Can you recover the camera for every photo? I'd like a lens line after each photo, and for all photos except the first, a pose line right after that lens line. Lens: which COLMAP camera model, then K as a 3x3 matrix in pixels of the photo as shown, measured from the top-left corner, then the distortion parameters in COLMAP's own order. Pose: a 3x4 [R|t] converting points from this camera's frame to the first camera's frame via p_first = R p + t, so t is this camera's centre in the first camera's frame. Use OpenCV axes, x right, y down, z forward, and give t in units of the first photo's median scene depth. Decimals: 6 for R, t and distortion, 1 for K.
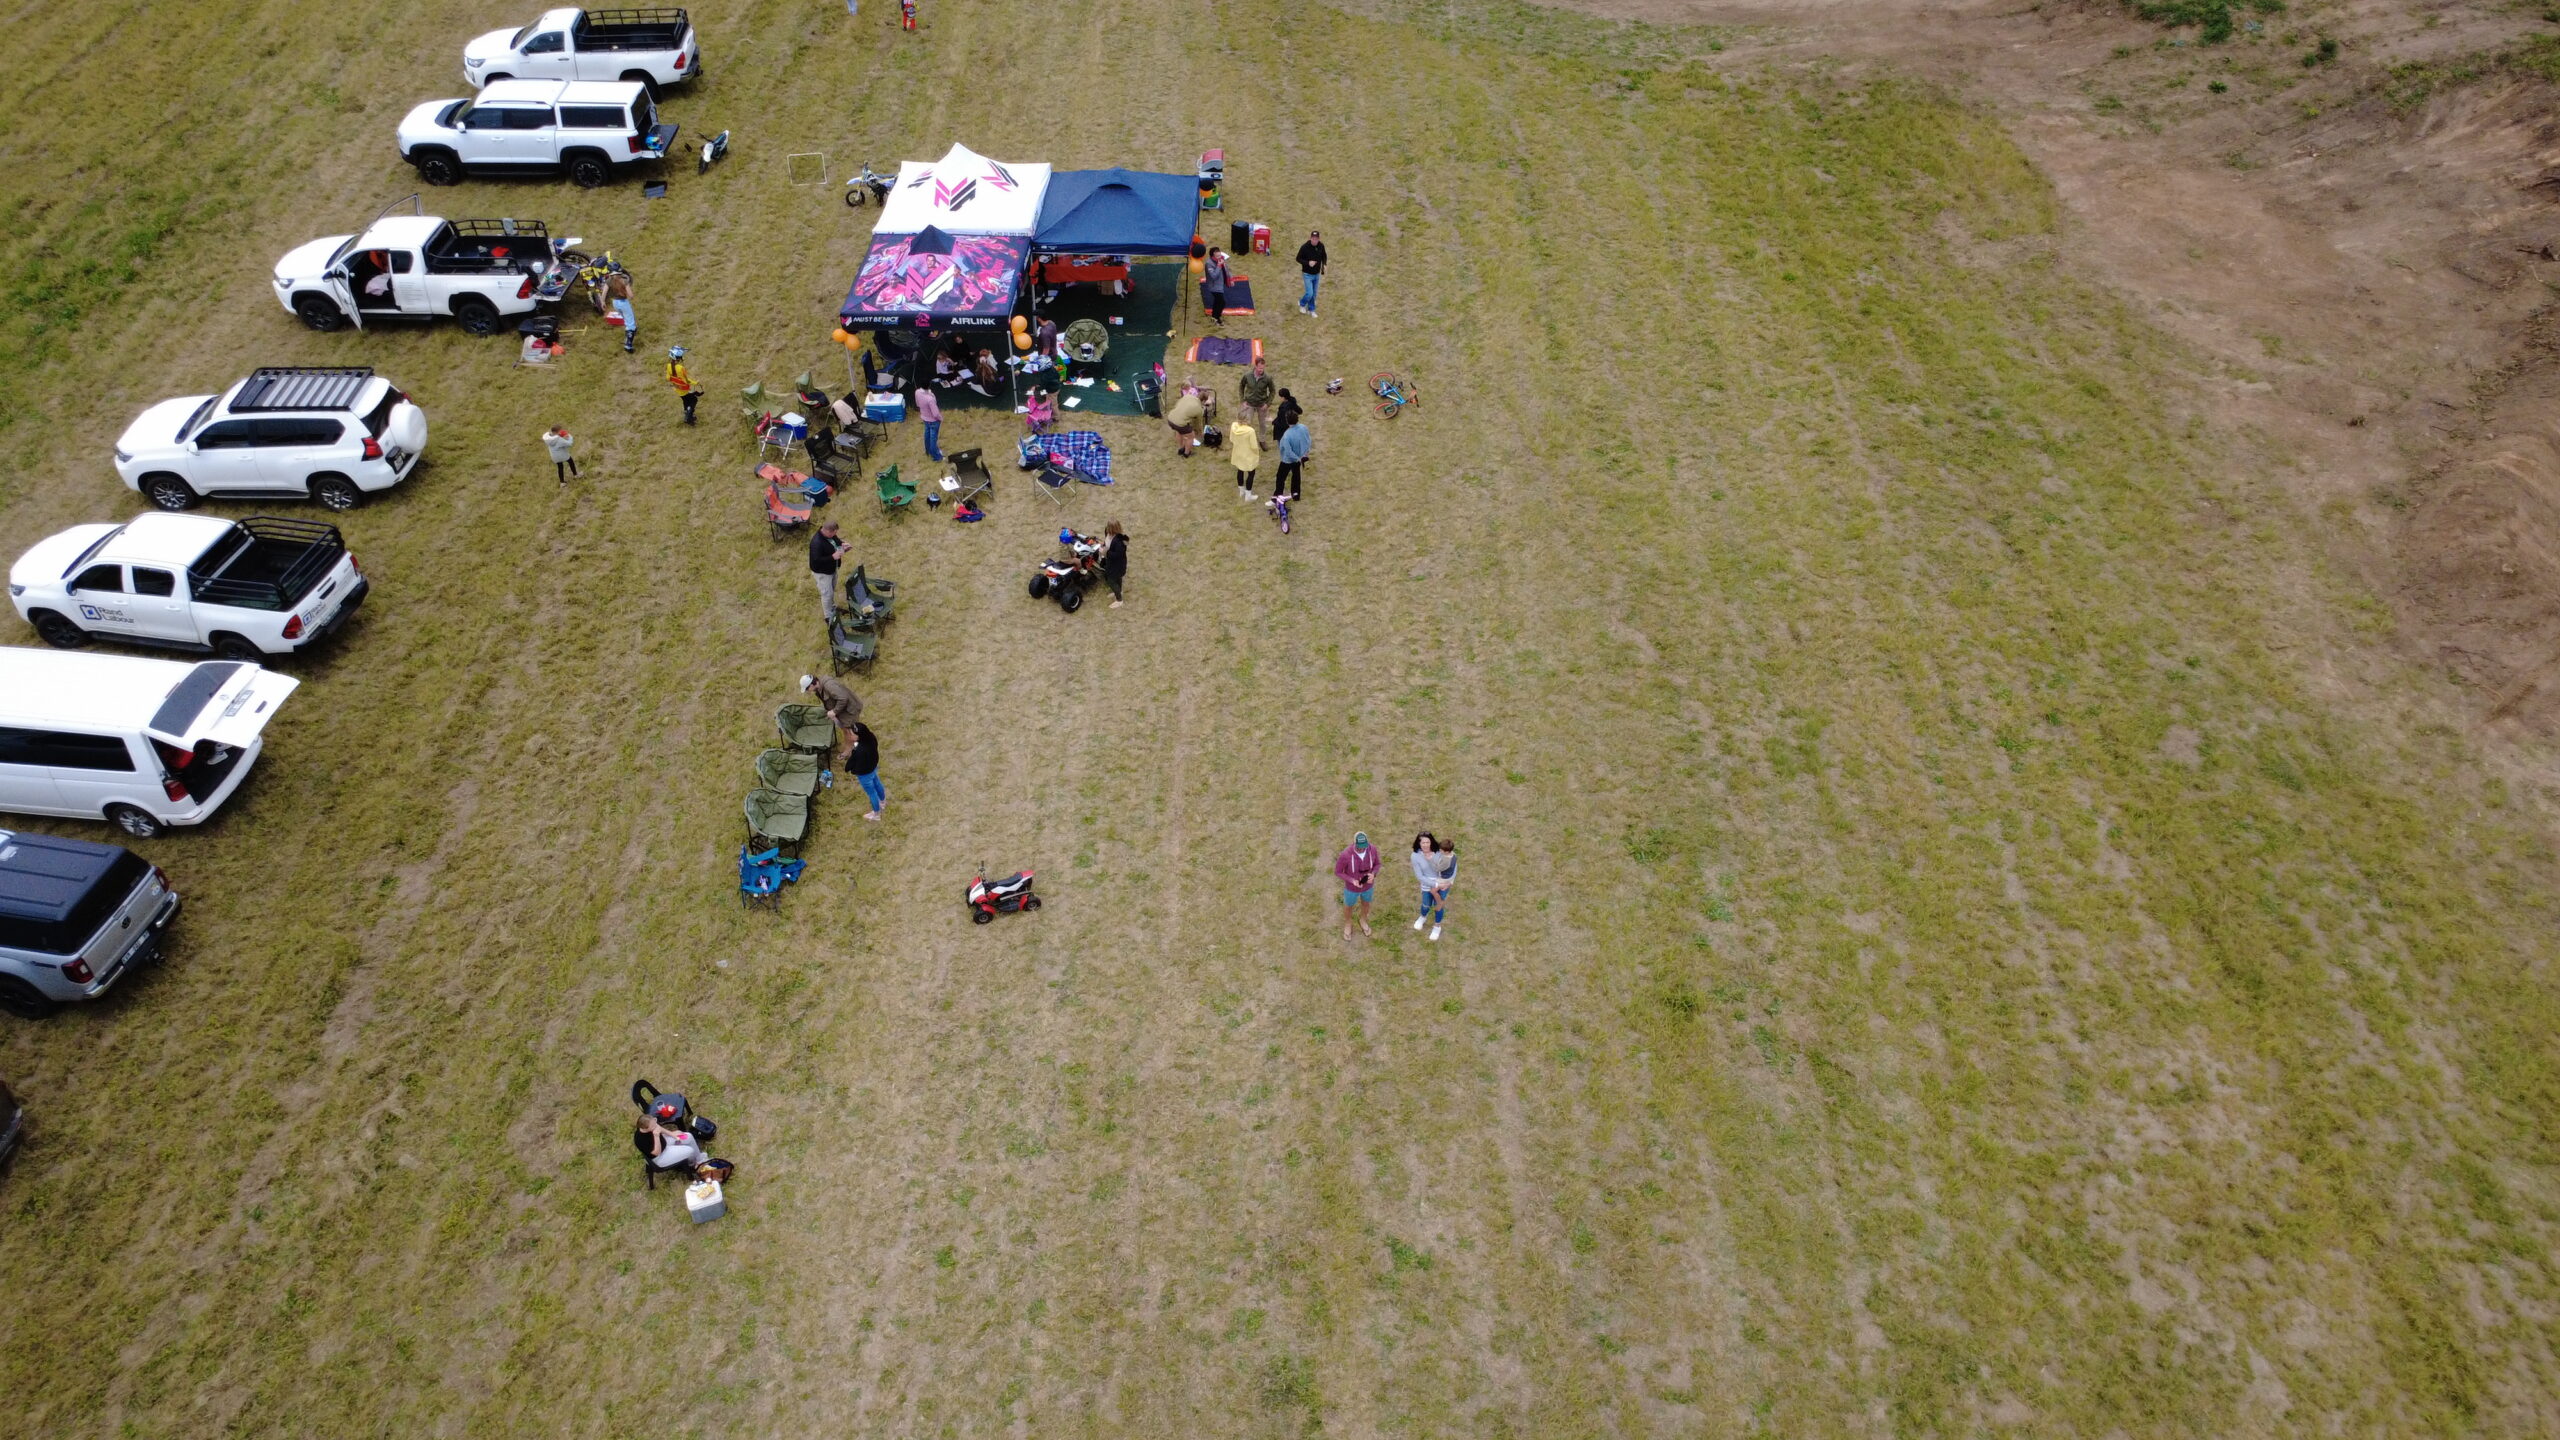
lens RADIAL K [[1856.7, 0, 1285.1], [0, 1856.7, 724.8], [0, 0, 1]] dist [0.000625, 0.000512]
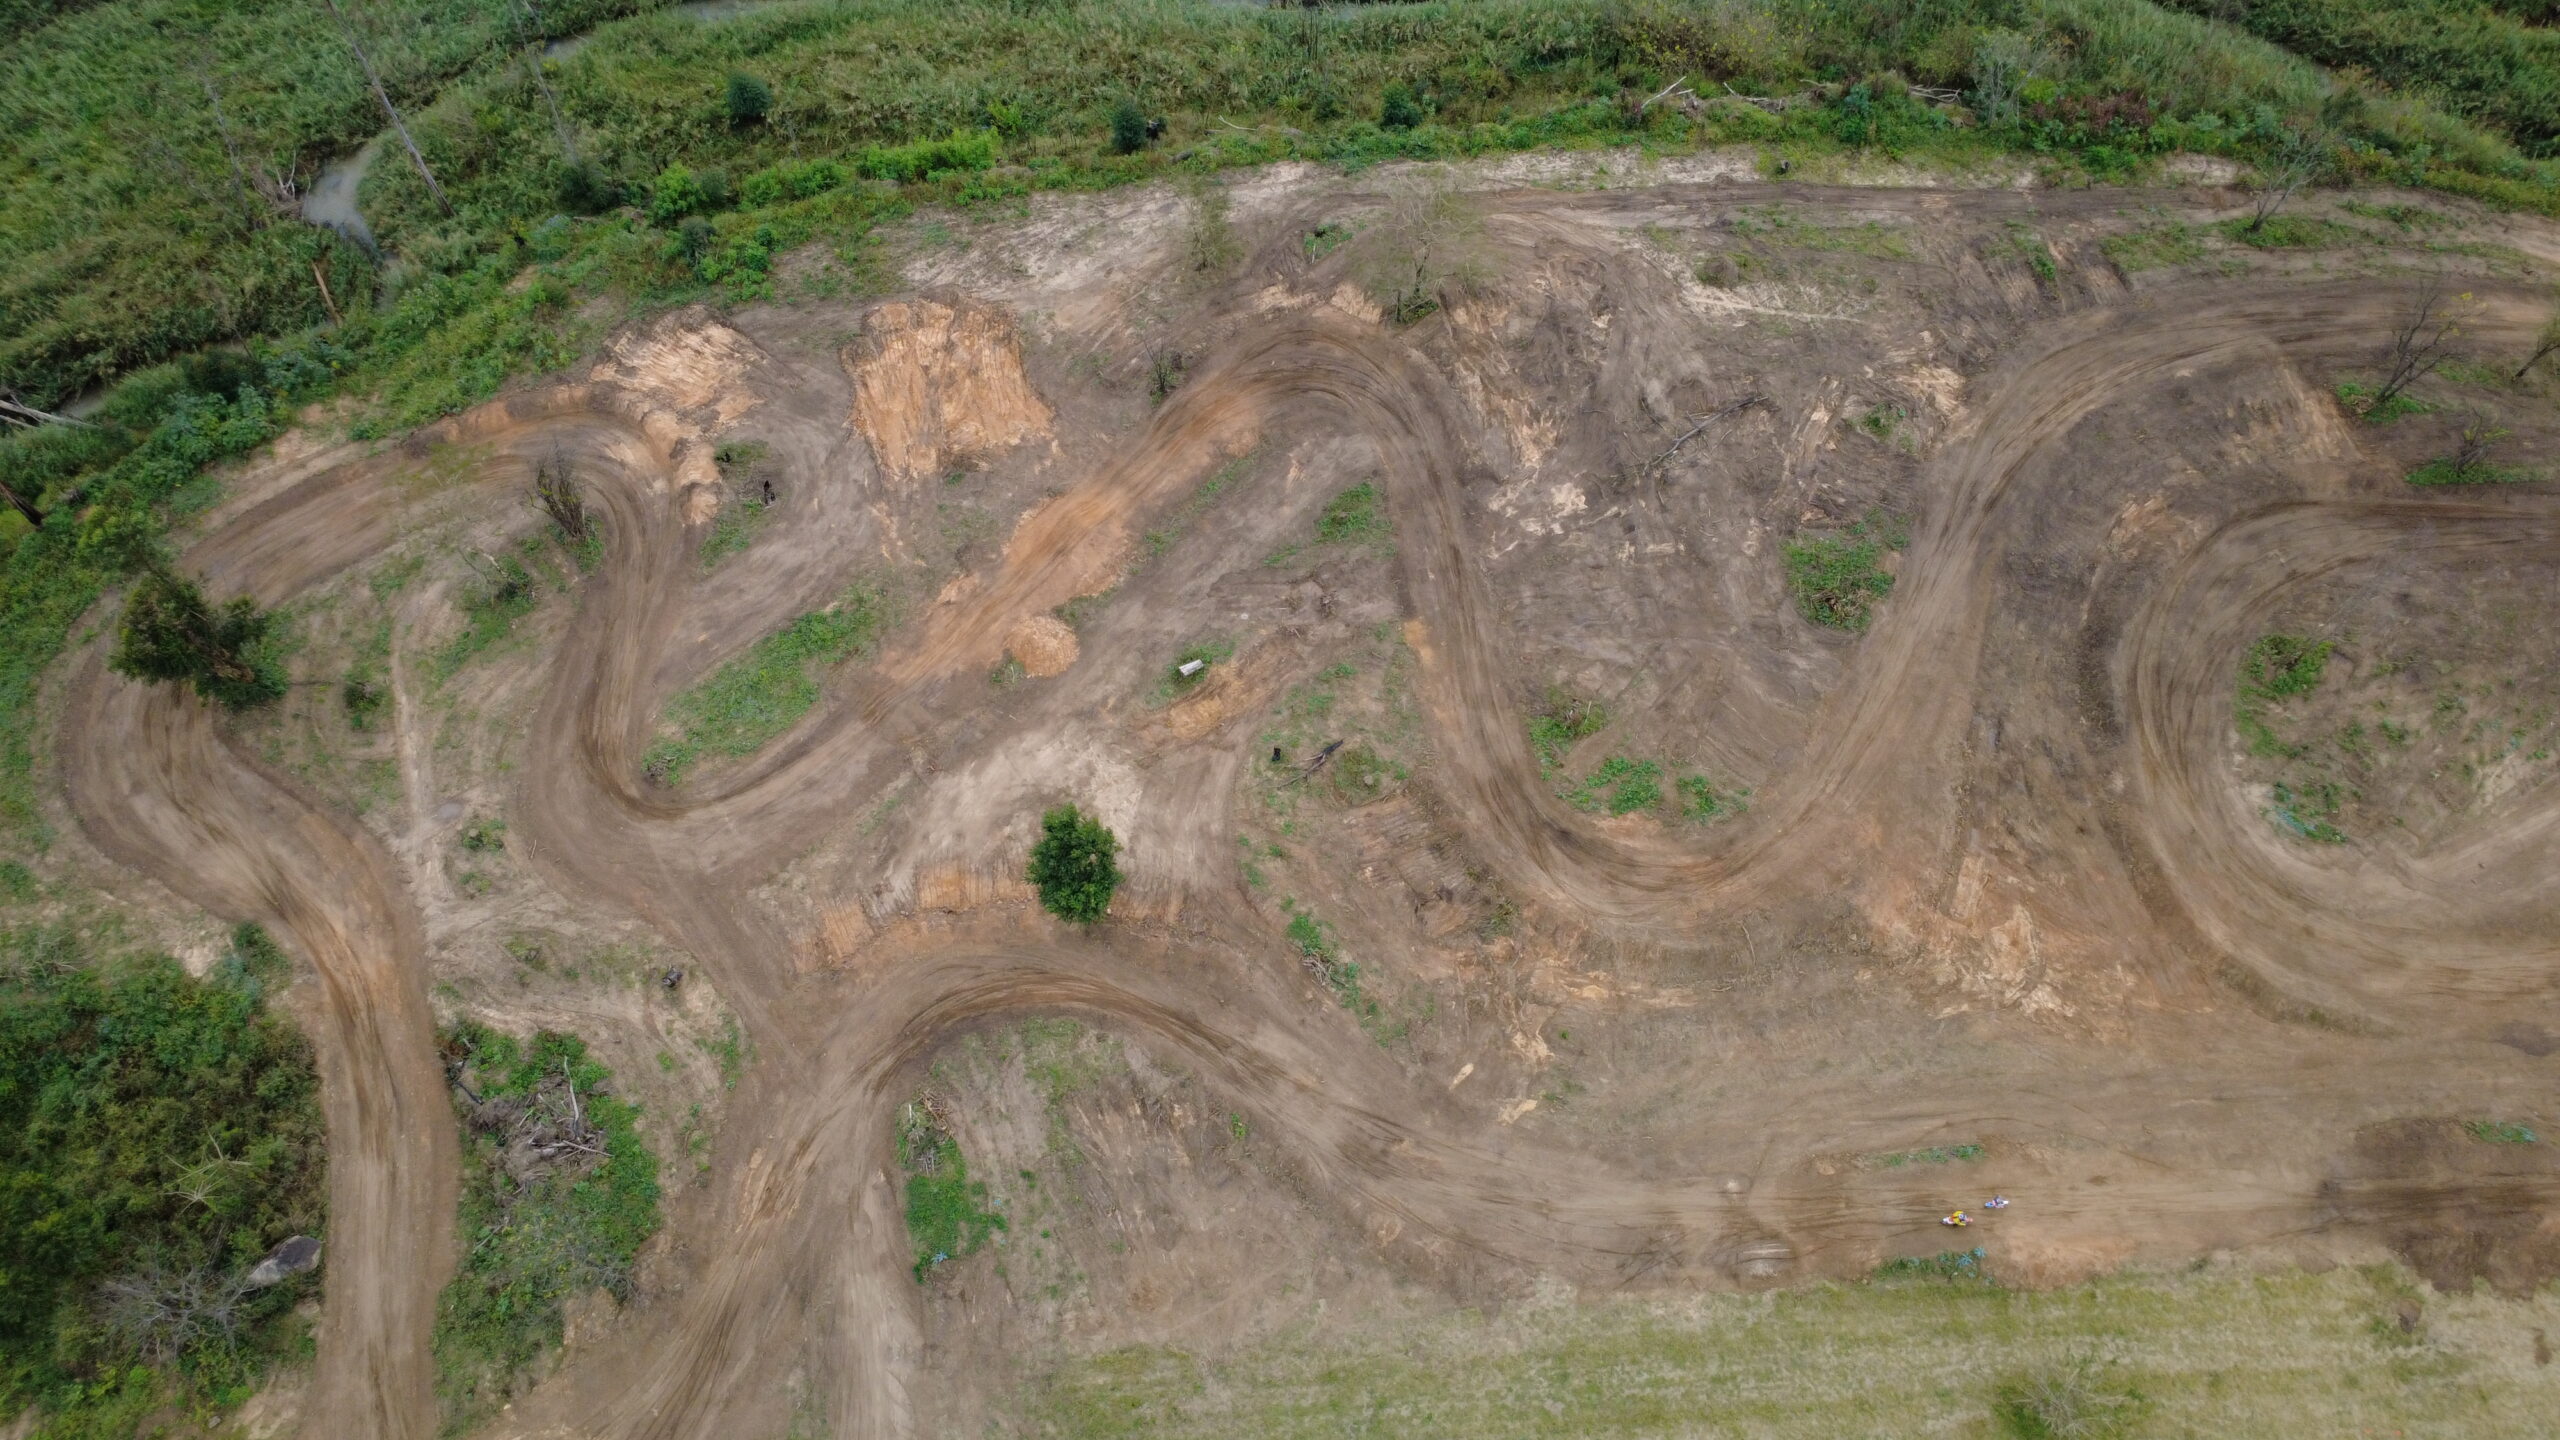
lens RADIAL K [[1856.7, 0, 1285.1], [0, 1856.7, 724.8], [0, 0, 1]] dist [0.000625, 0.000512]
pose [[-0.060362, -0.885849, 0.460030, 0.090041], [0.667920, 0.306644, 0.678124, -2.701085], [-0.741781, 0.348196, 0.573167, -0.829947]]
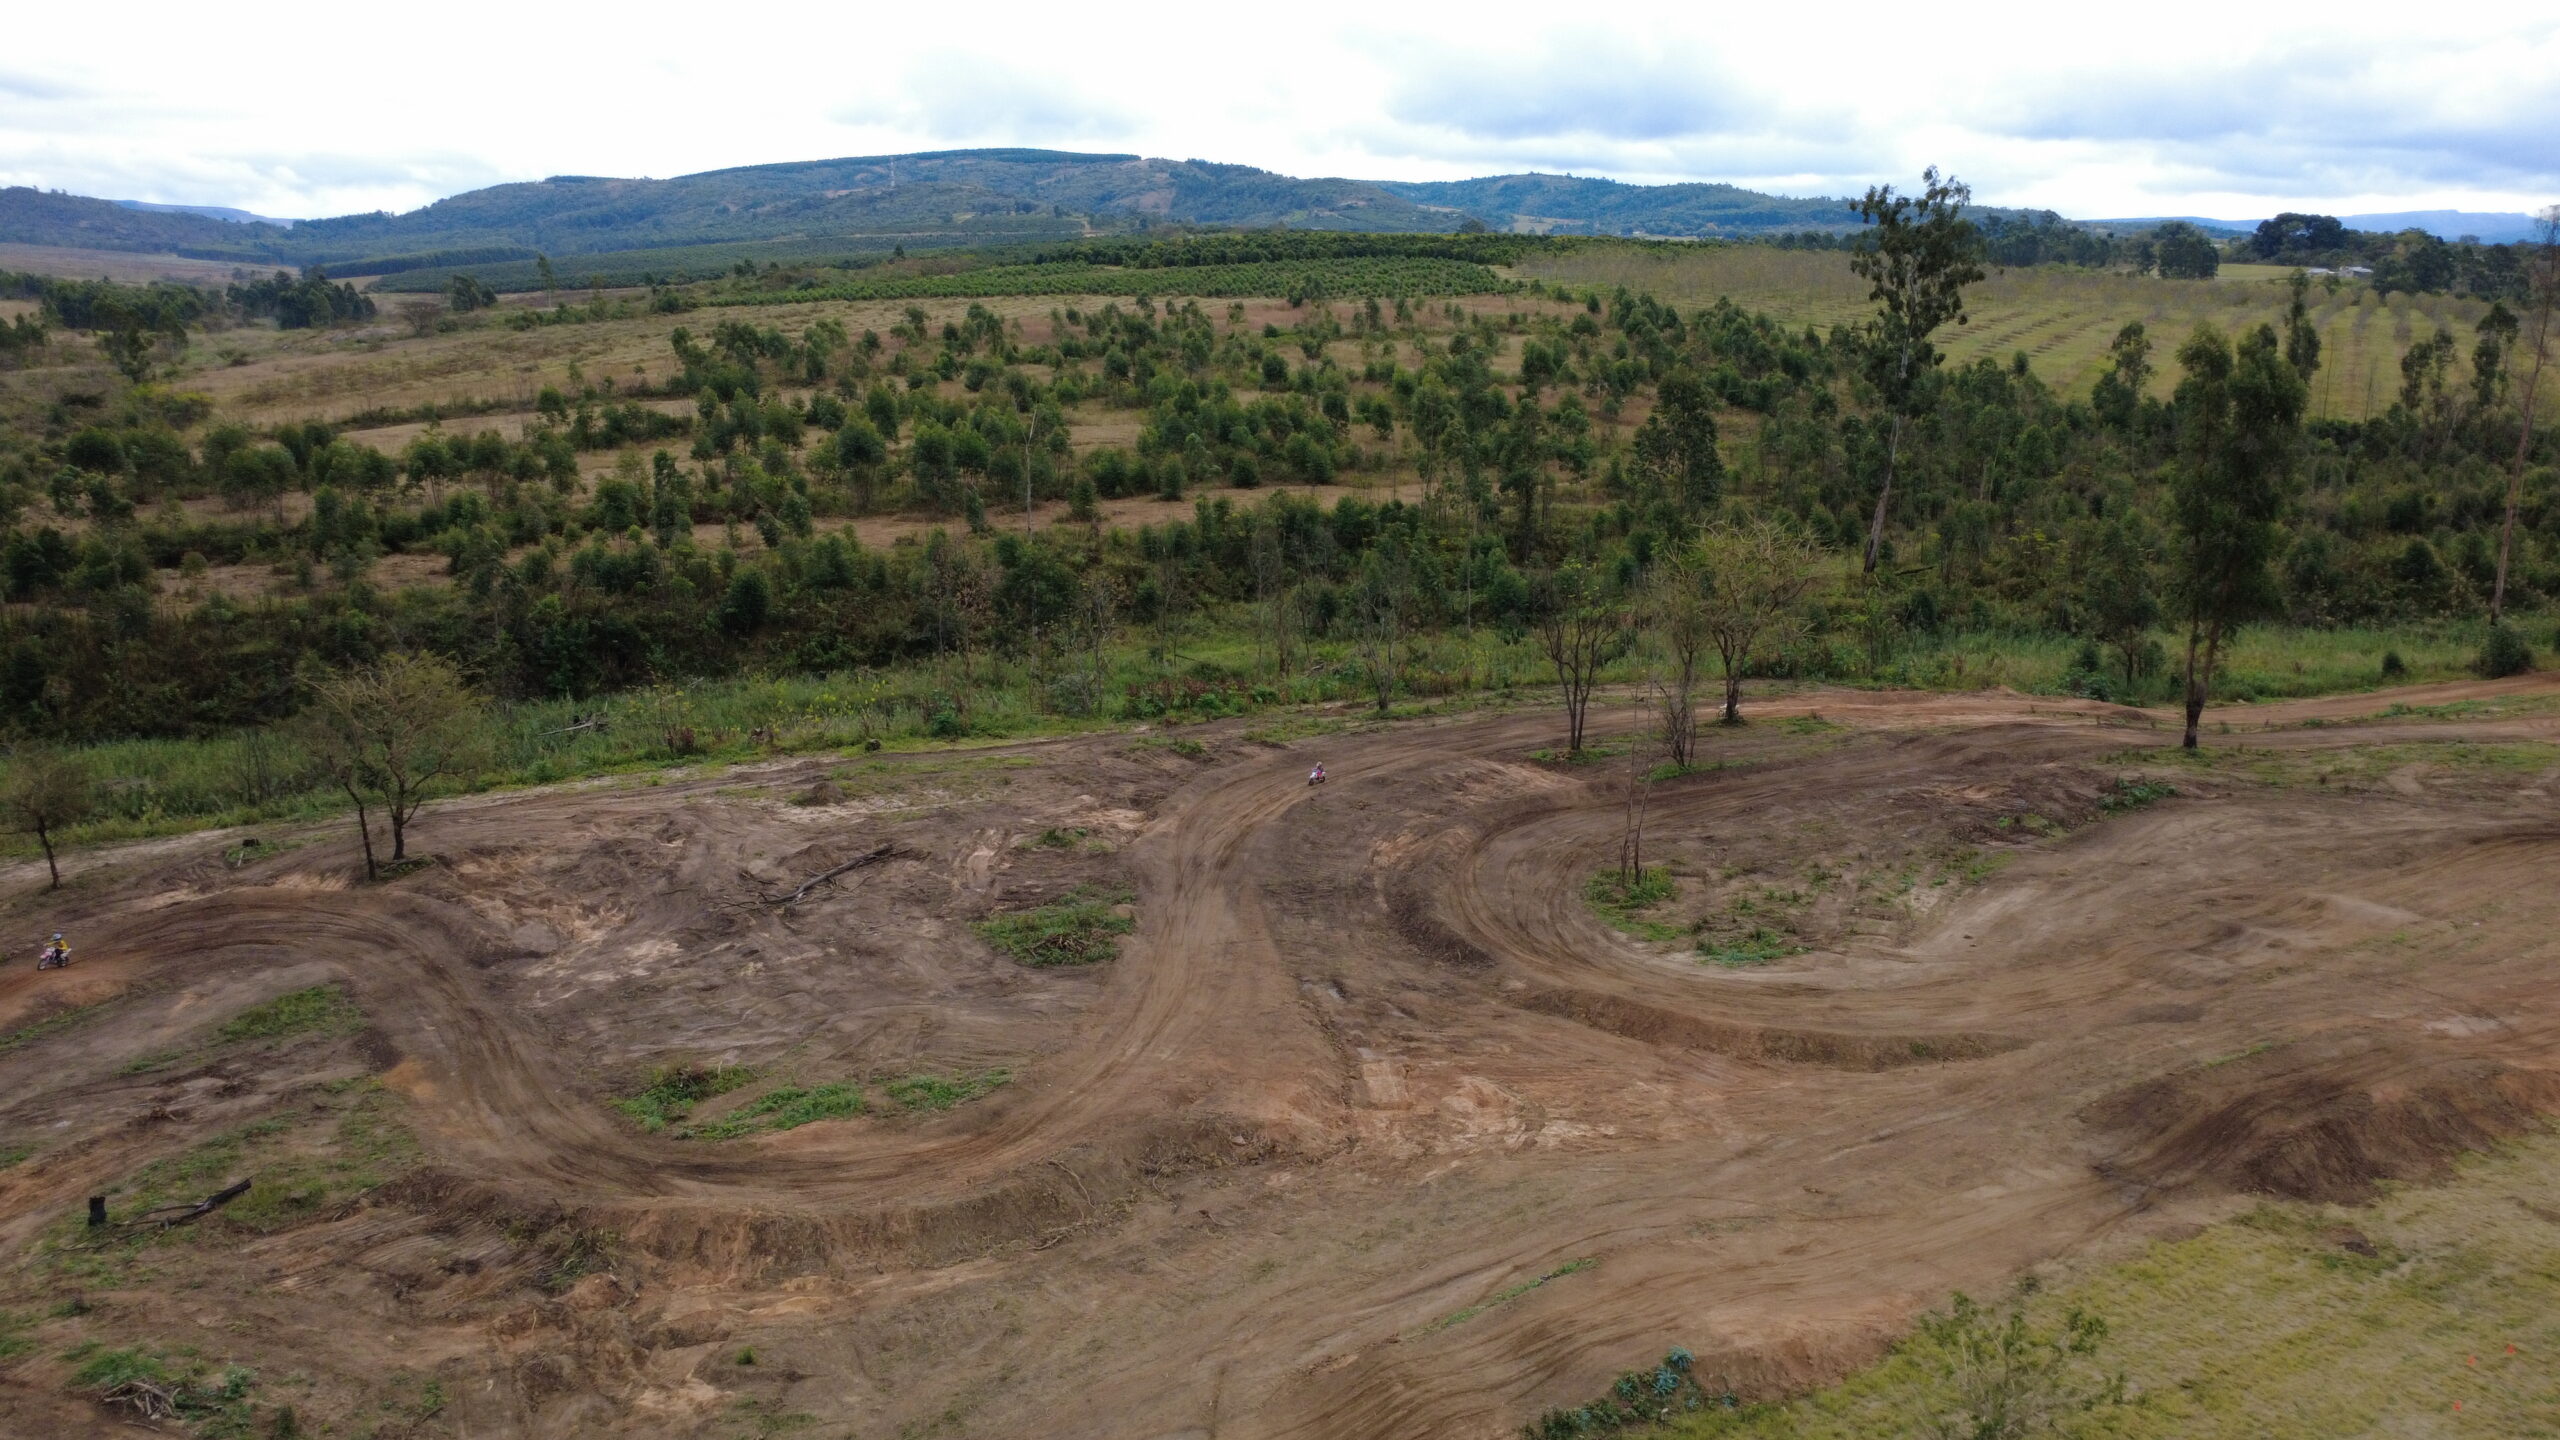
lens RADIAL K [[1856.7, 0, 1285.1], [0, 1856.7, 724.8], [0, 0, 1]] dist [0.000625, 0.000512]
pose [[-0.502983, -0.190328, 0.843080, -0.342879], [0.582390, 0.646112, 0.493317, -0.777478], [-0.638616, 0.739131, -0.214138, 0.560521]]
